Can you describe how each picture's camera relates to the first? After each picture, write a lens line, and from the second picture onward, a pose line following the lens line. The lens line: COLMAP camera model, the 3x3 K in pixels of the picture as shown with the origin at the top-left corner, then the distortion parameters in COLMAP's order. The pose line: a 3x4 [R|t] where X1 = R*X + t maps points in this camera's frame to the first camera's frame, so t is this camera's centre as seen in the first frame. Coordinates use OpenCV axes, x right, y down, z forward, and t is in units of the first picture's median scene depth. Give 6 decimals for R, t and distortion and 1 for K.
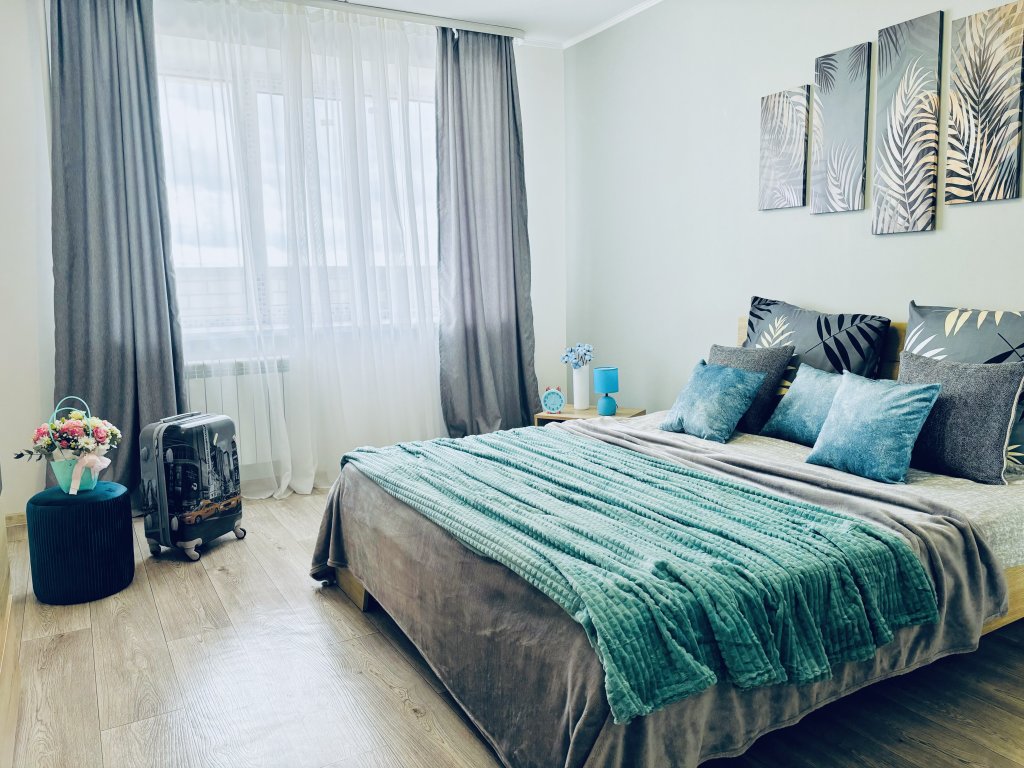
lens RADIAL K [[777.3, 0, 513.5], [0, 777.3, 388.0], [0, 0, 1]] dist [0.020449, -0.032242]
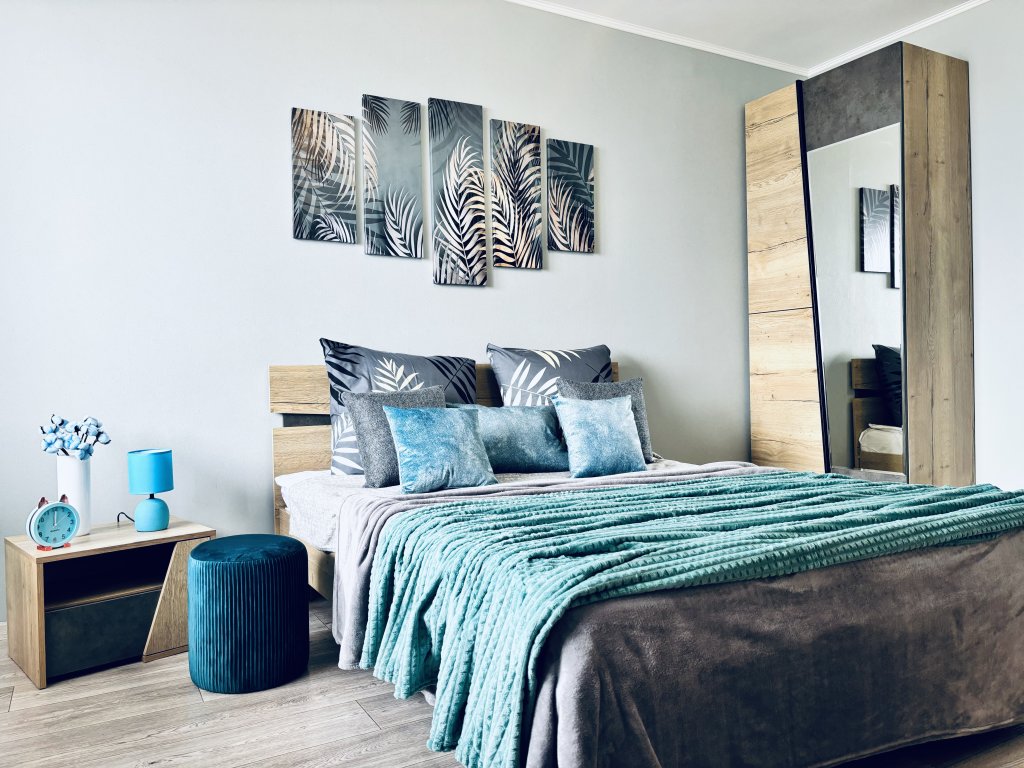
lens RADIAL K [[777.3, 0, 508.6], [0, 777.3, 379.9], [0, 0, 1]] dist [0.020449, -0.032242]
pose [[0.022668, 0.019881, 0.999545, -0.624206], [0.149178, 0.988542, -0.023046, -0.031089], [-0.988550, 0.149633, 0.019443, 0.964526]]
